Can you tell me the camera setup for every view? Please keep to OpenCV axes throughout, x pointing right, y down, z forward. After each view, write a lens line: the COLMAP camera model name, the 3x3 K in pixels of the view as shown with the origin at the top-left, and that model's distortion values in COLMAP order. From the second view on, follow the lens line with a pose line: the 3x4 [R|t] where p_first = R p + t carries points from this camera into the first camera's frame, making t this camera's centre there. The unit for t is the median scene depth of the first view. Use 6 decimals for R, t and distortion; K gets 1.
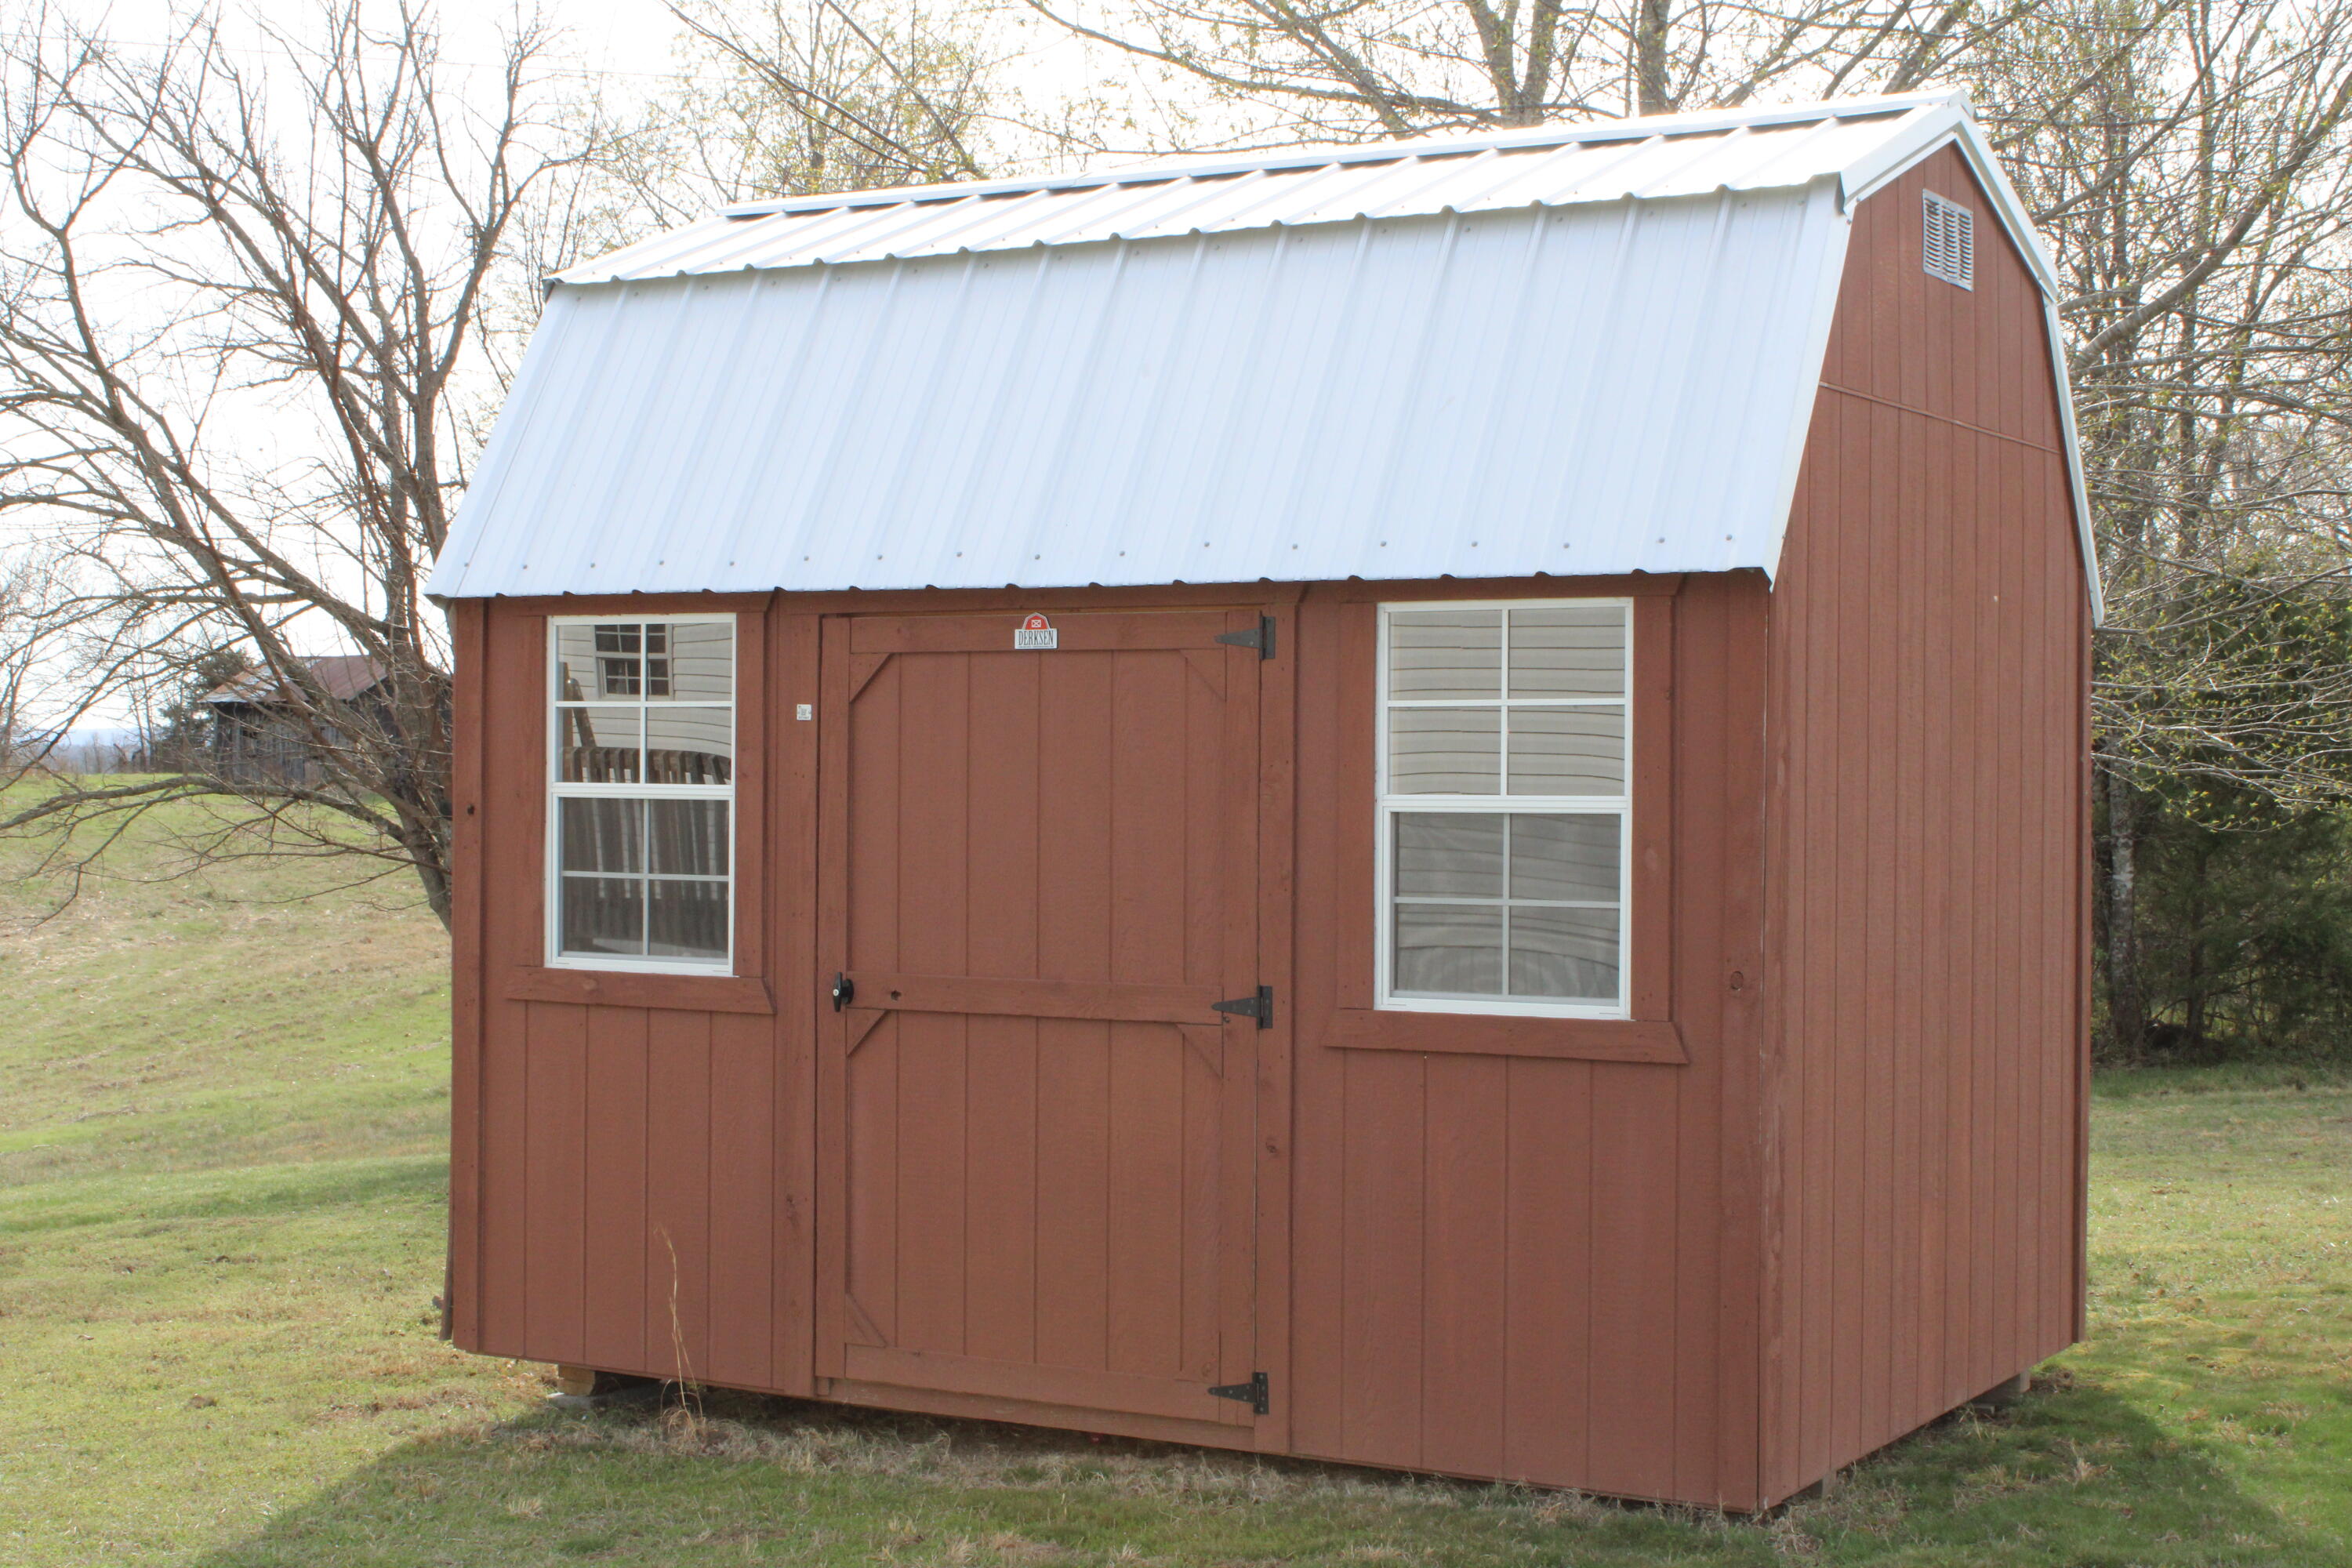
lens RADIAL K [[3613.1, 0, 1178.6], [0, 3613.1, 782.2], [0, 0, 1]] dist [0.043334, 0.000000]
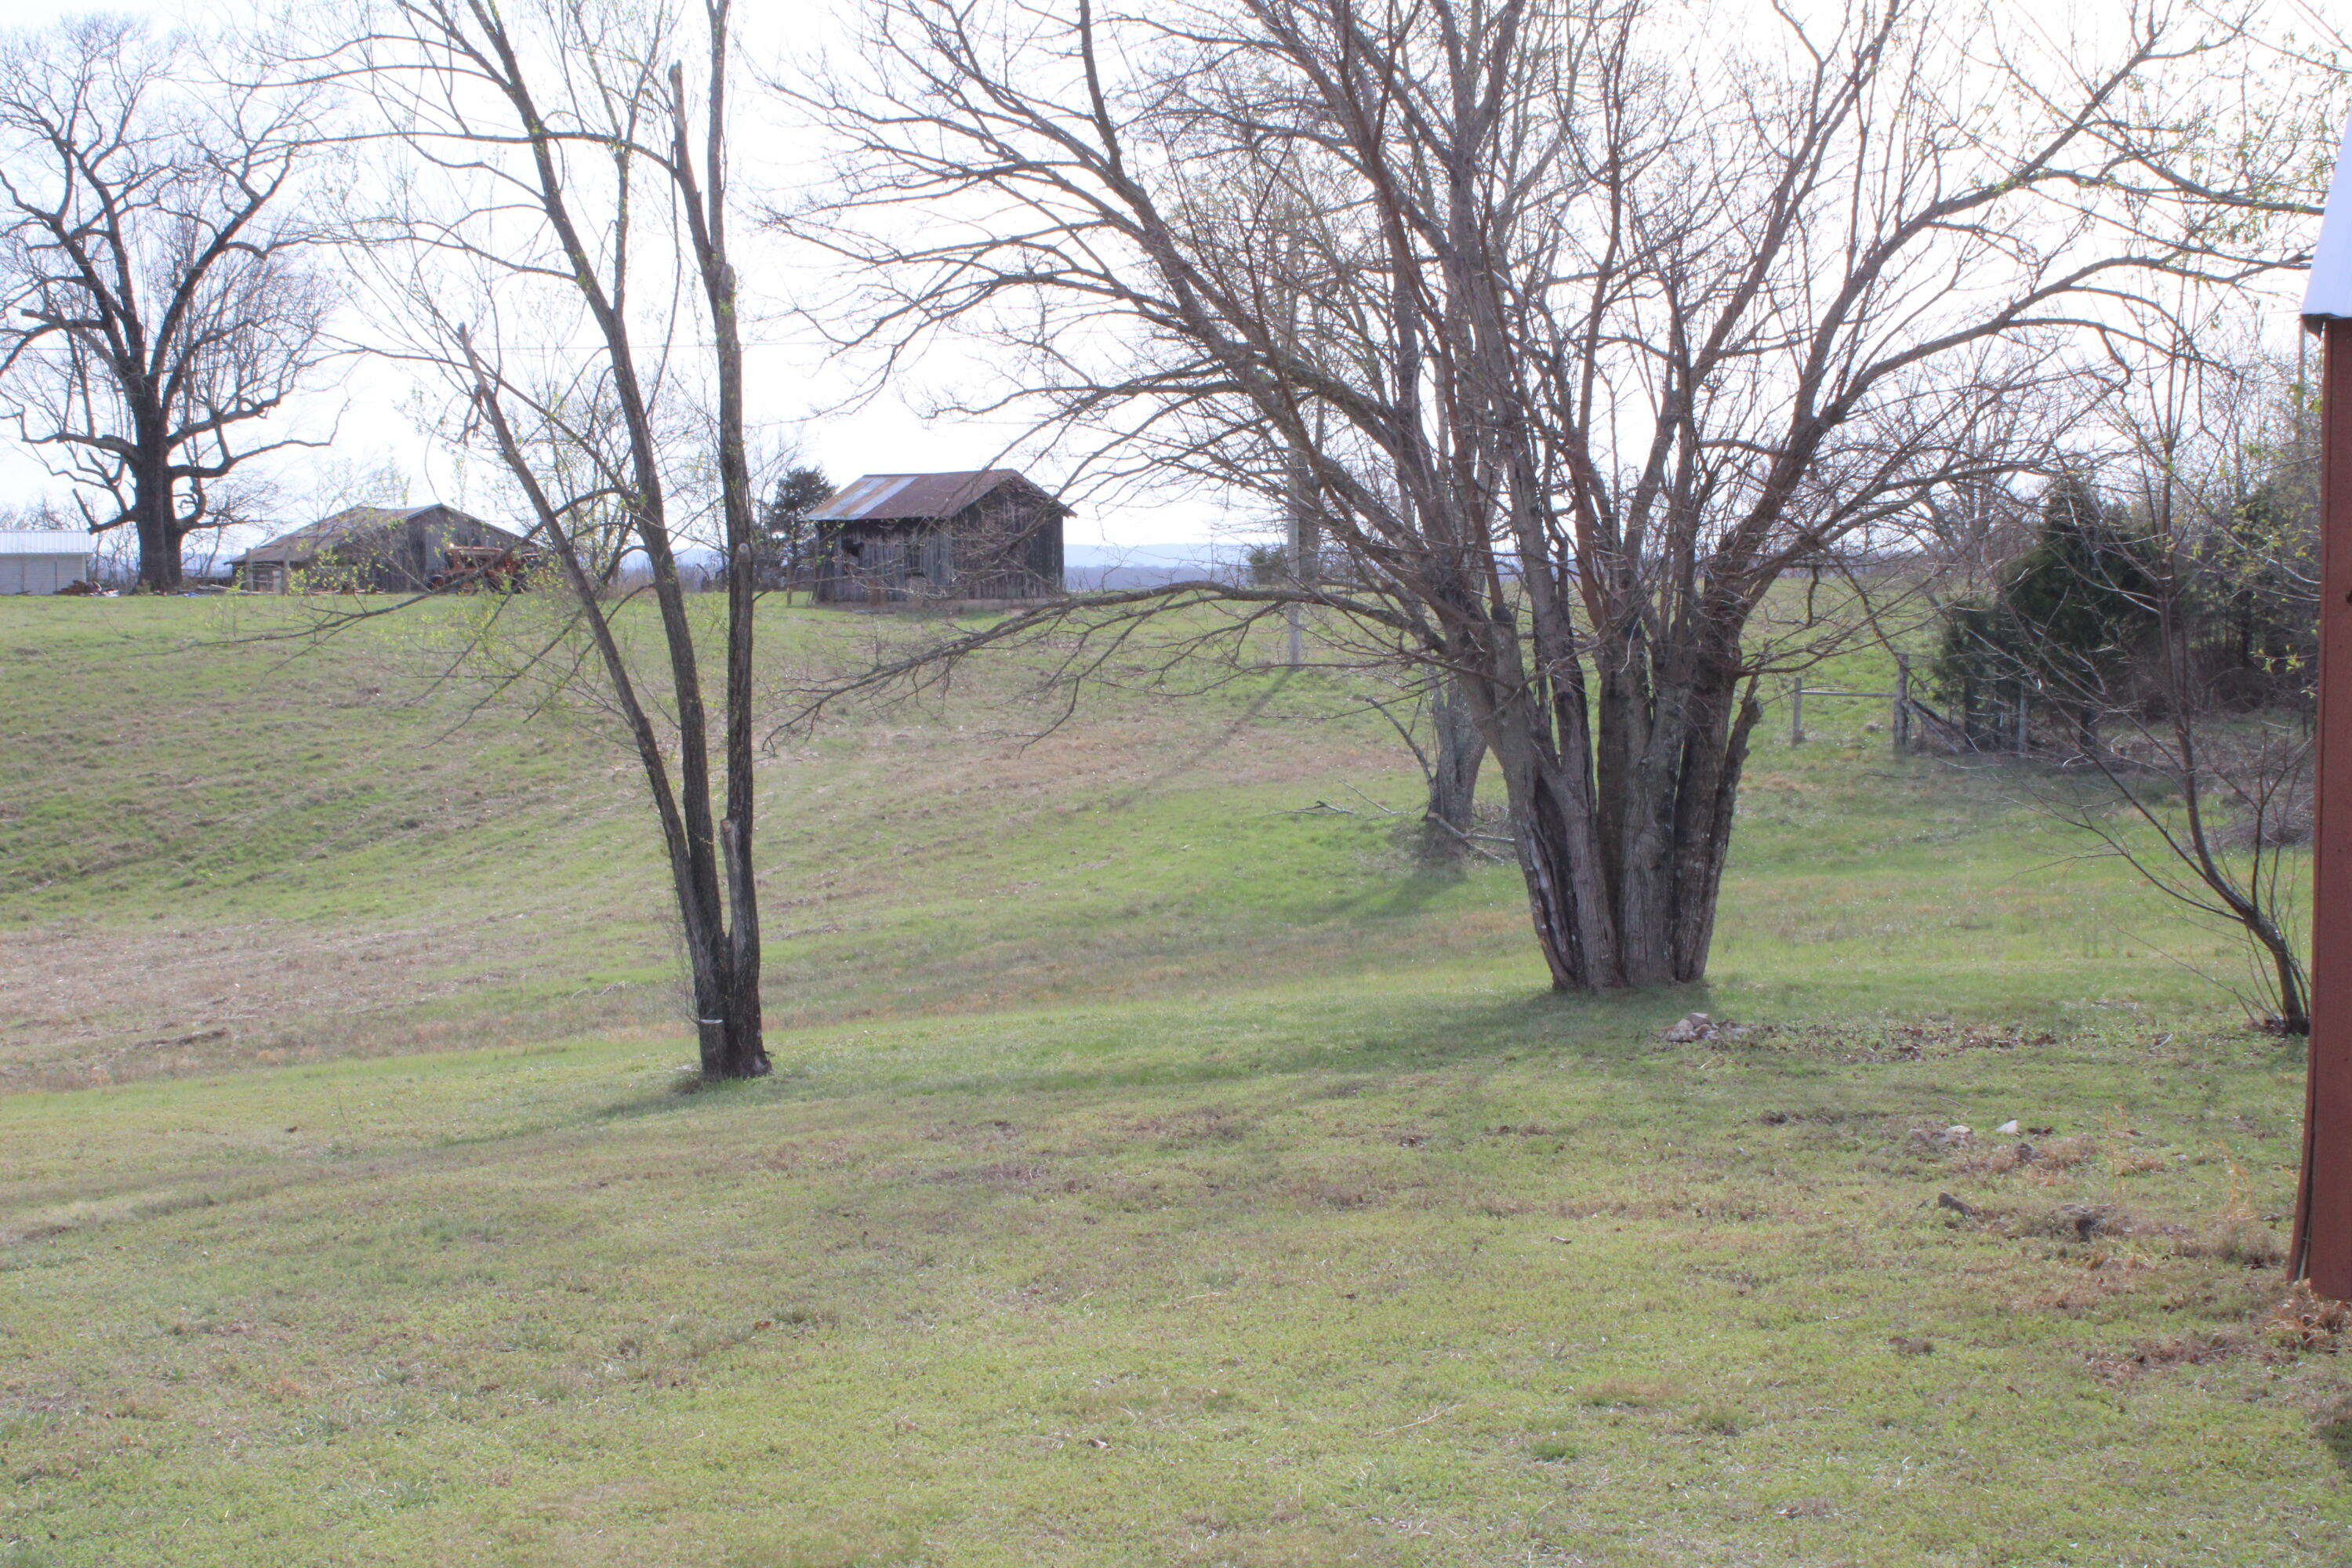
lens RADIAL K [[3600.8, 0, 1170.4], [0, 3600.8, 783.7], [0, 0, 1]] dist [0.001125, 0.000000]
pose [[0.990241, 0.000276, -0.139366, -0.347223], [0.006926, 0.998665, 0.051191, 0.006455], [0.139194, -0.051657, 0.988917, 0.227855]]
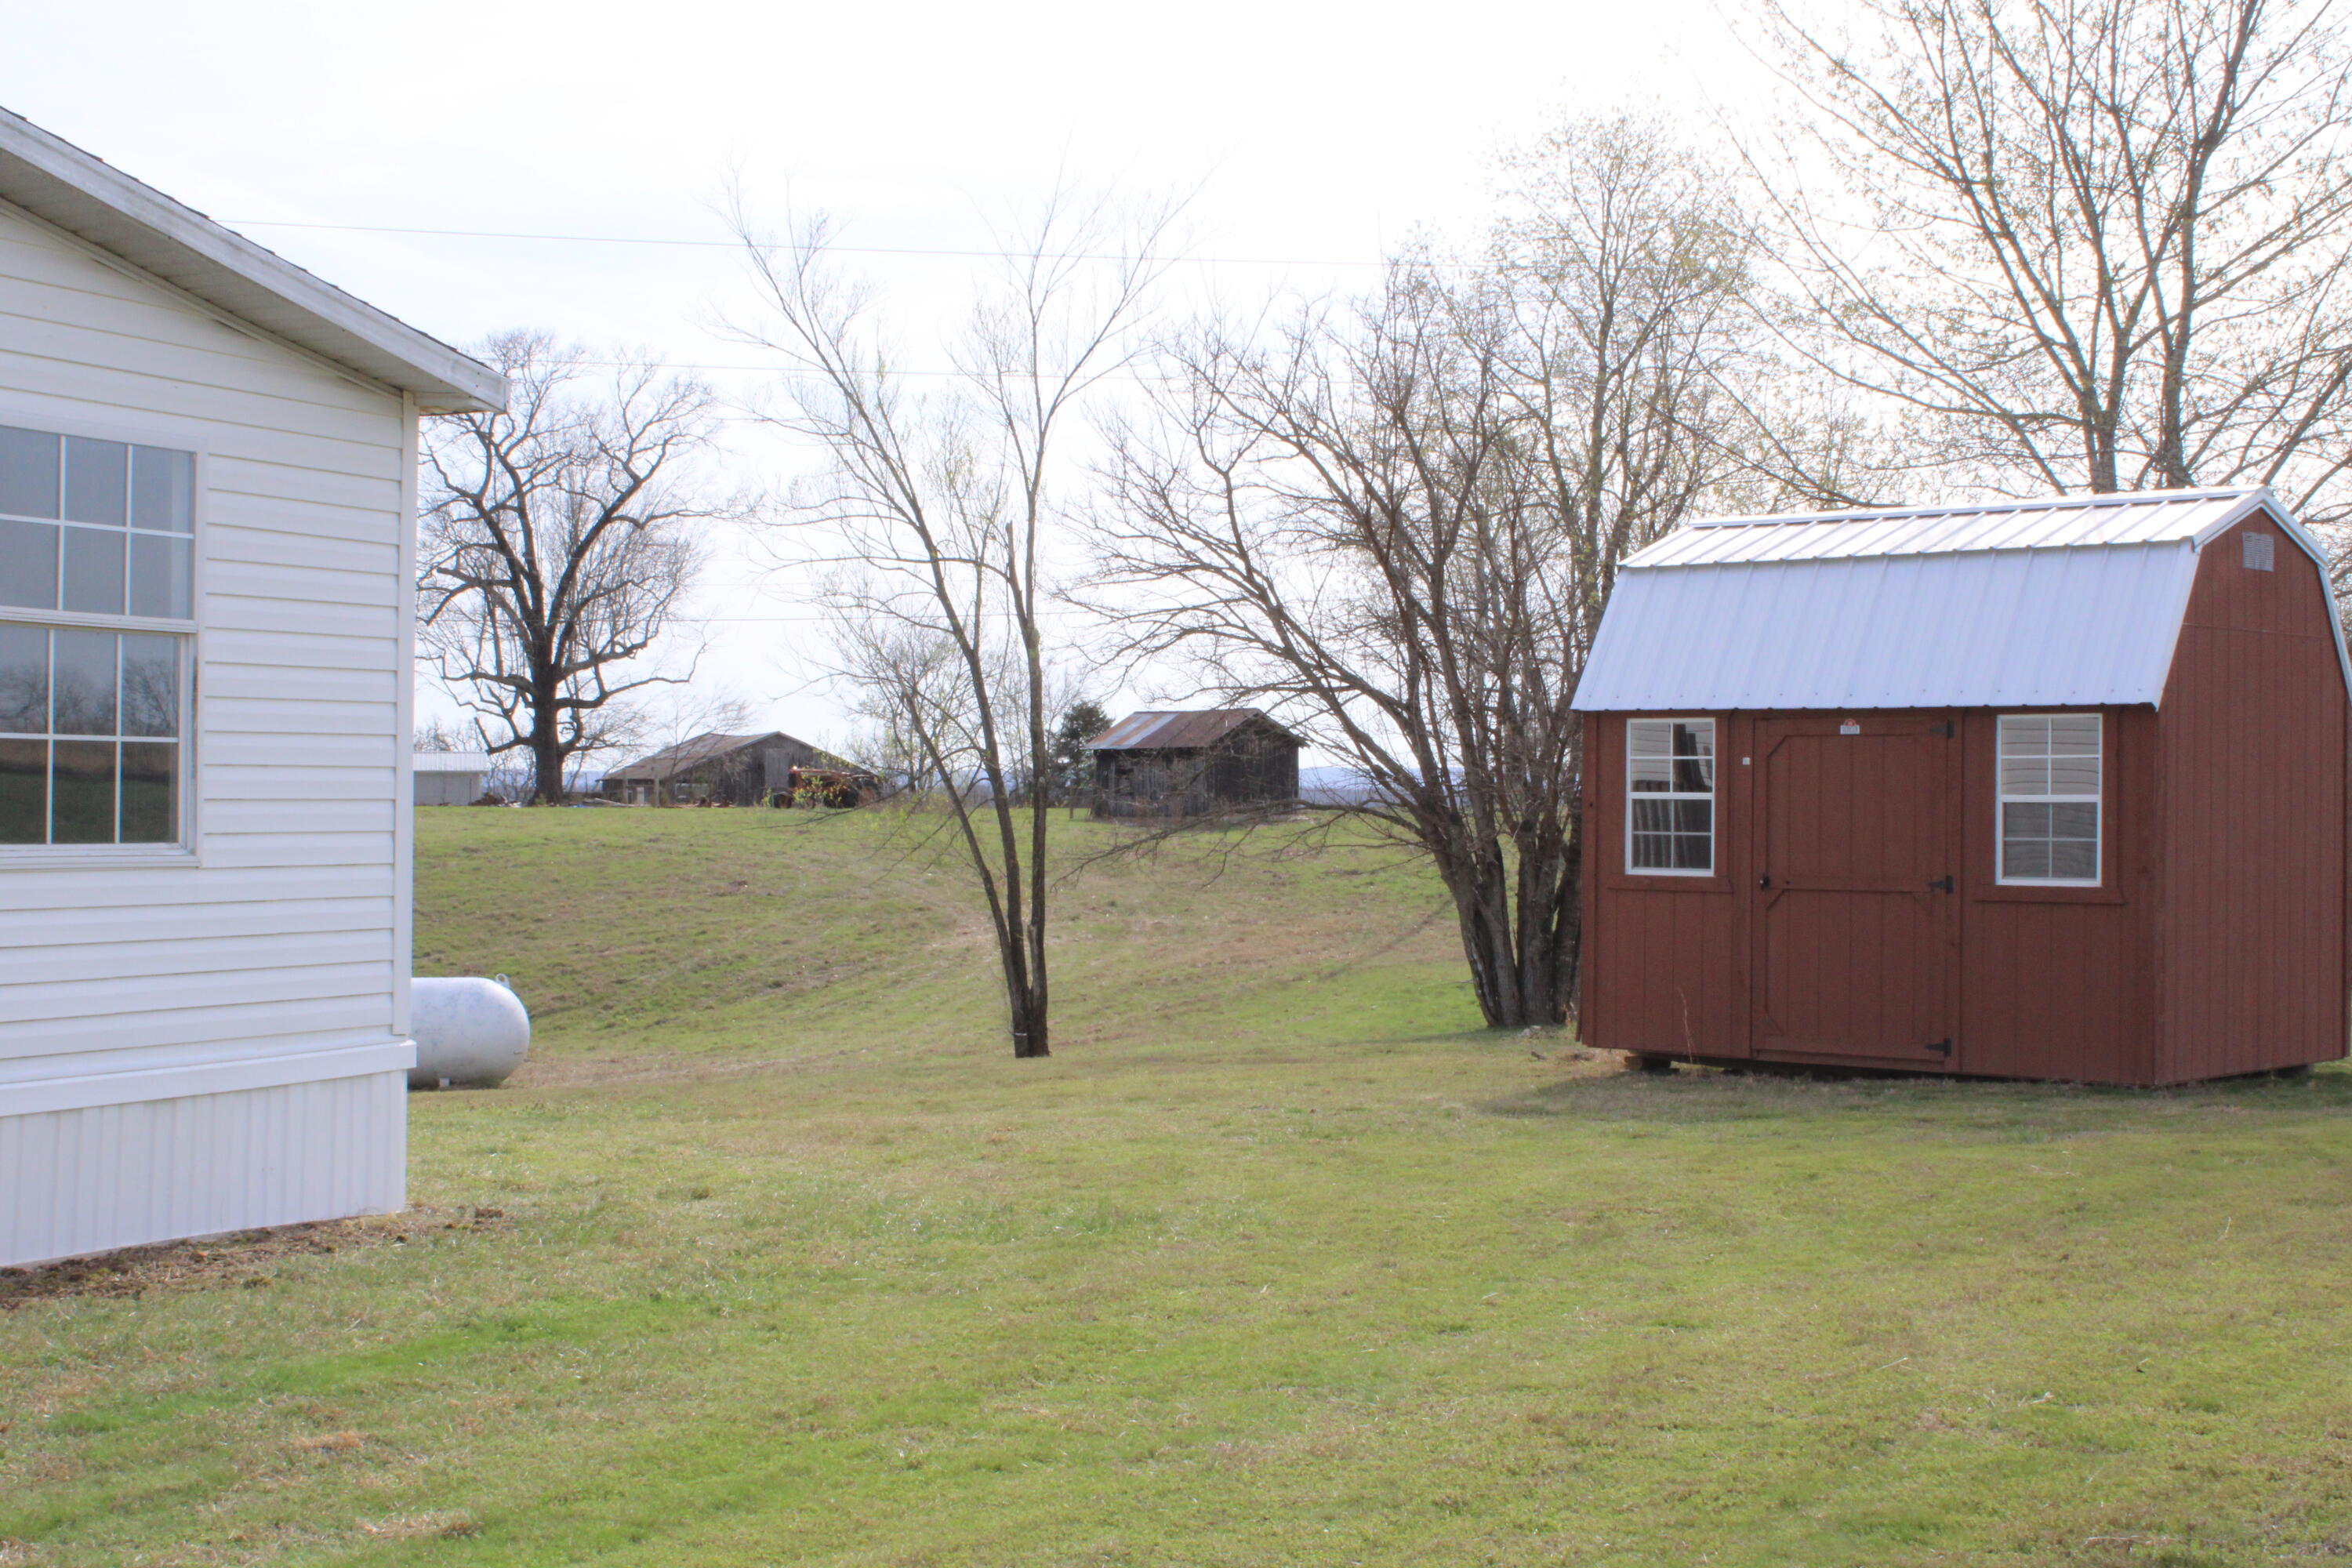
lens RADIAL K [[3346.3, 0, 1184.3], [0, 3346.3, 797.3], [0, 0, 1]] dist [-0.040661, 0.000000]
pose [[0.977649, -0.000429, -0.210244, -0.005661], [-0.000945, 0.999979, -0.006438, 0.017009], [0.210242, 0.006493, 0.977628, -1.106514]]
